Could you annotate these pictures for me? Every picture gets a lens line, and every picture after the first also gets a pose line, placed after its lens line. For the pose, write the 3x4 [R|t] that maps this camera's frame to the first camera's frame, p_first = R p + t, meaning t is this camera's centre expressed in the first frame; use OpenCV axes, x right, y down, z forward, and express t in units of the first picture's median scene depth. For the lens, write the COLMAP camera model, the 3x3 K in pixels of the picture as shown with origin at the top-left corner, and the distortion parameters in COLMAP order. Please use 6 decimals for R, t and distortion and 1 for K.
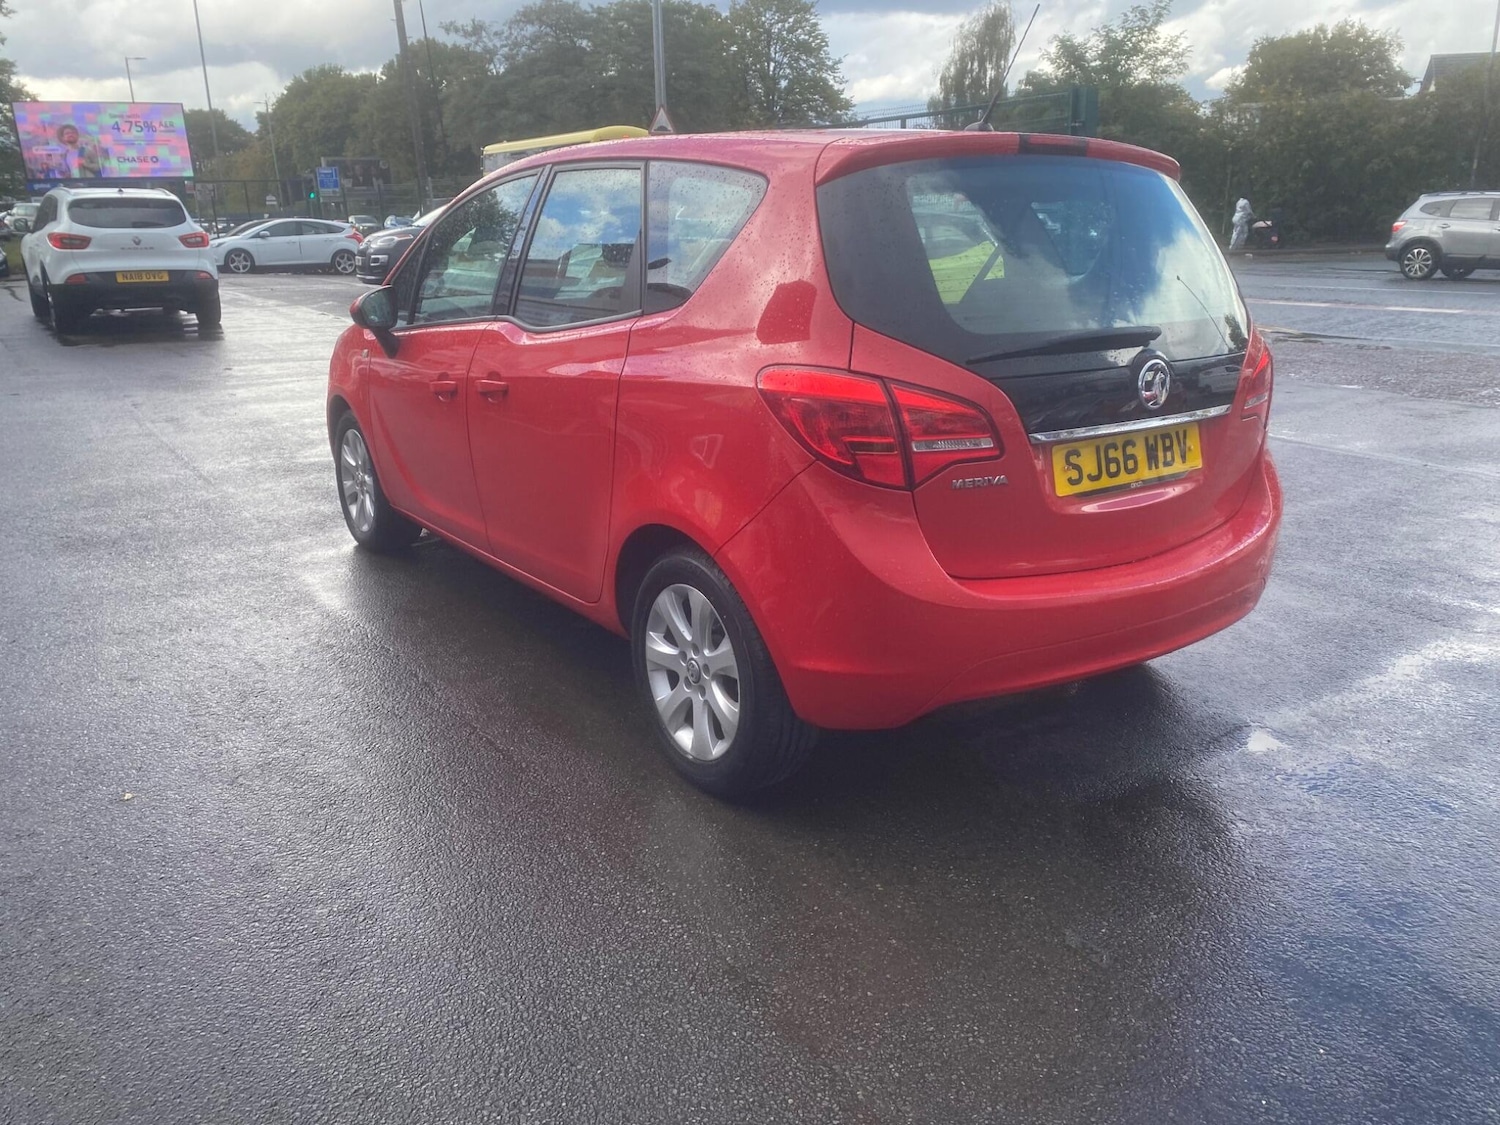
lens RADIAL K [[1135.5, 0, 756.9], [0, 1135.5, 565.2], [0, 0, 1]] dist [0.031253, -0.029082]
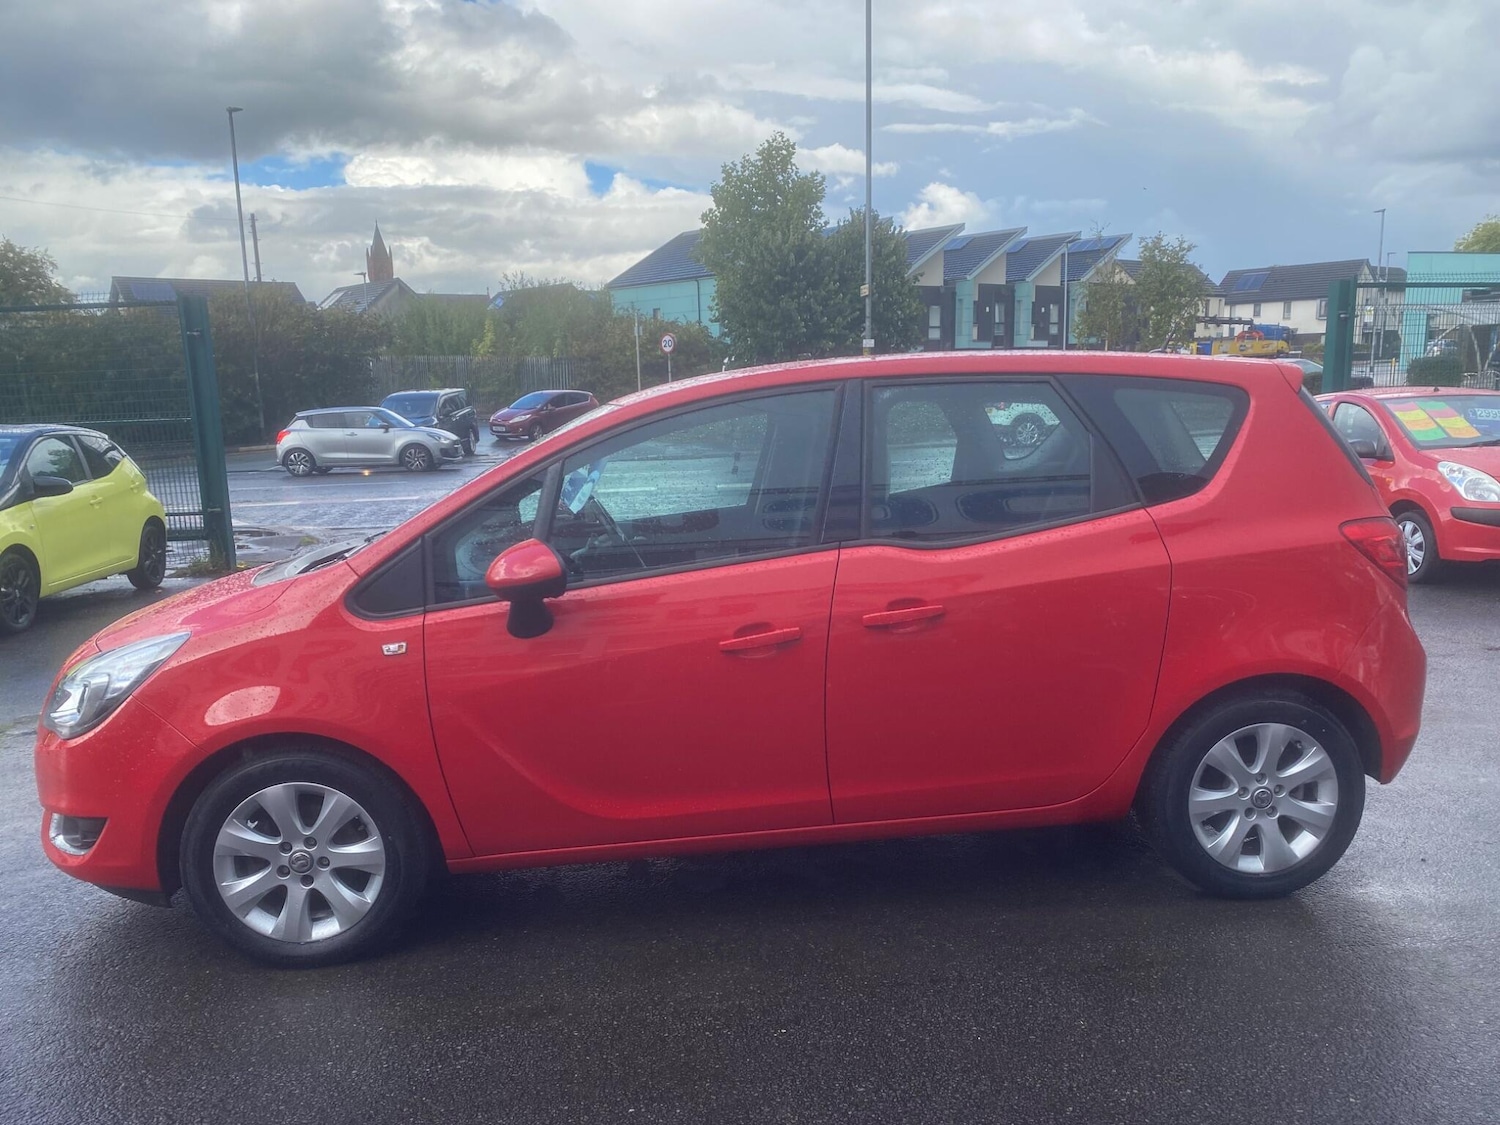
lens RADIAL K [[1135.5, 0, 748.4], [0, 1135.5, 569.8], [0, 0, 1]] dist [0.031253, -0.029082]
pose [[0.514028, -0.138808, 0.846468, -0.968377], [0.278276, 0.960432, -0.011490, -0.198633], [-0.811380, 0.241458, 0.532316, 0.566846]]
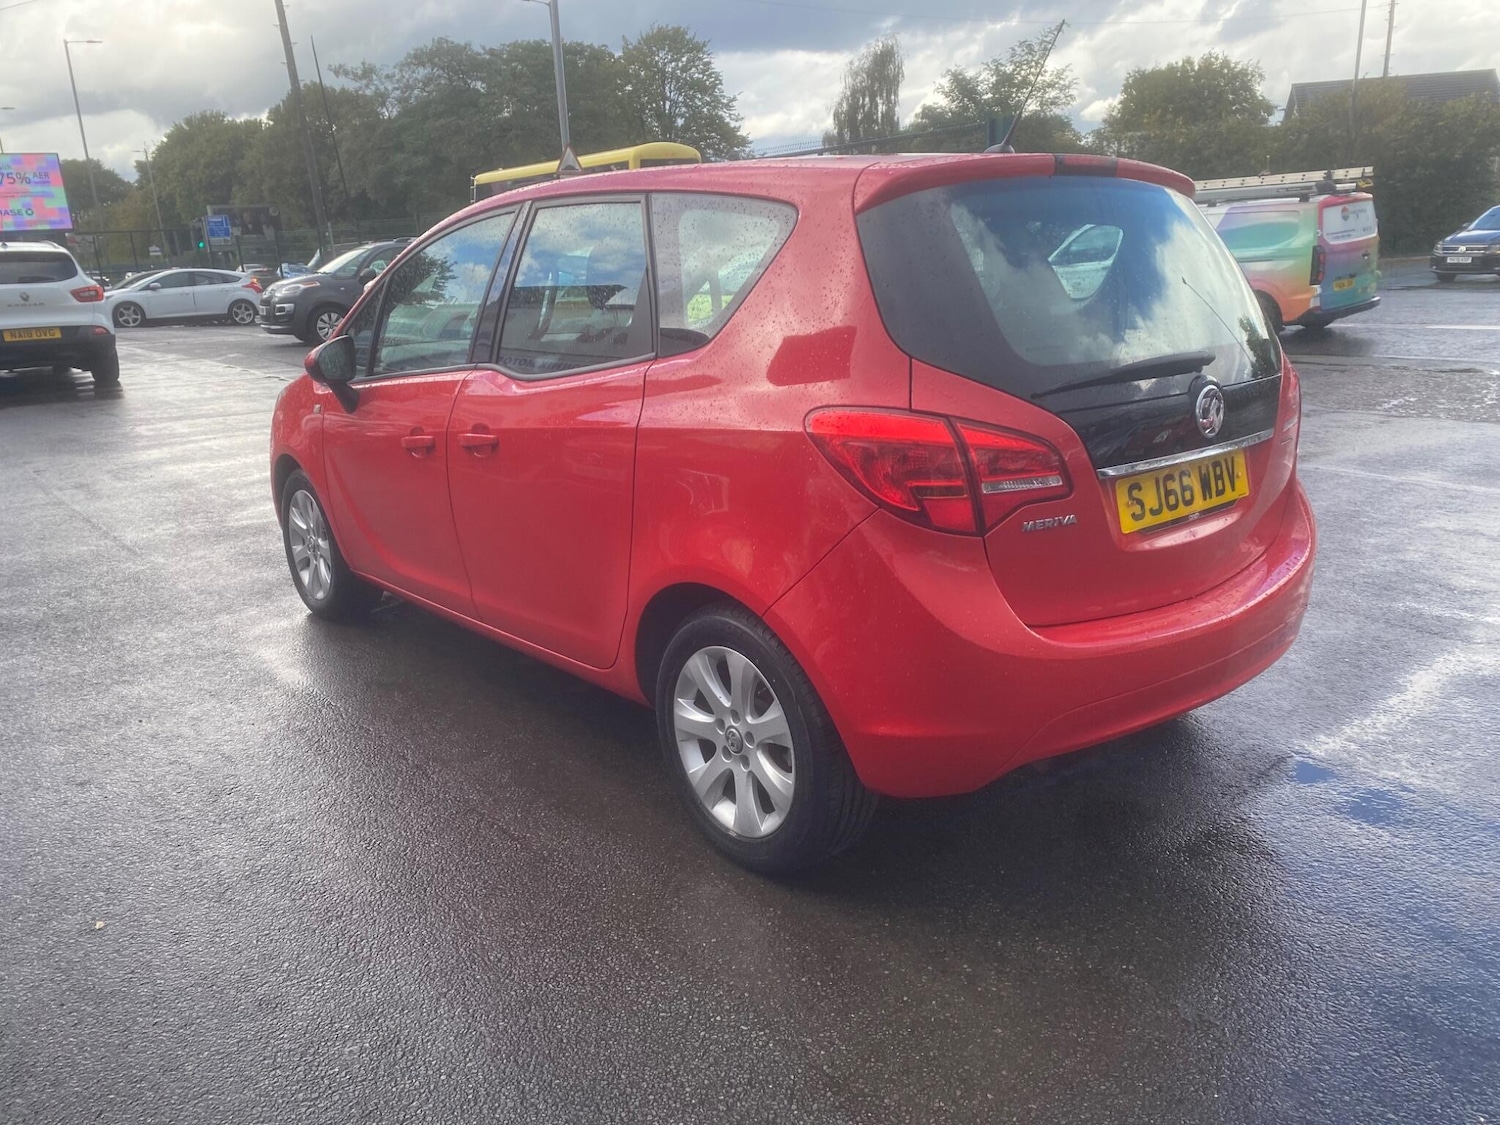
lens RADIAL K [[1135.5, 0, 765.2], [0, 1135.5, 568.8], [0, 0, 1]] dist [0.031253, -0.029082]
pose [[0.995331, -0.050958, 0.081976, -0.075073], [0.053065, 0.998309, -0.023727, -0.016875], [-0.080628, 0.027966, 0.996352, 0.057762]]
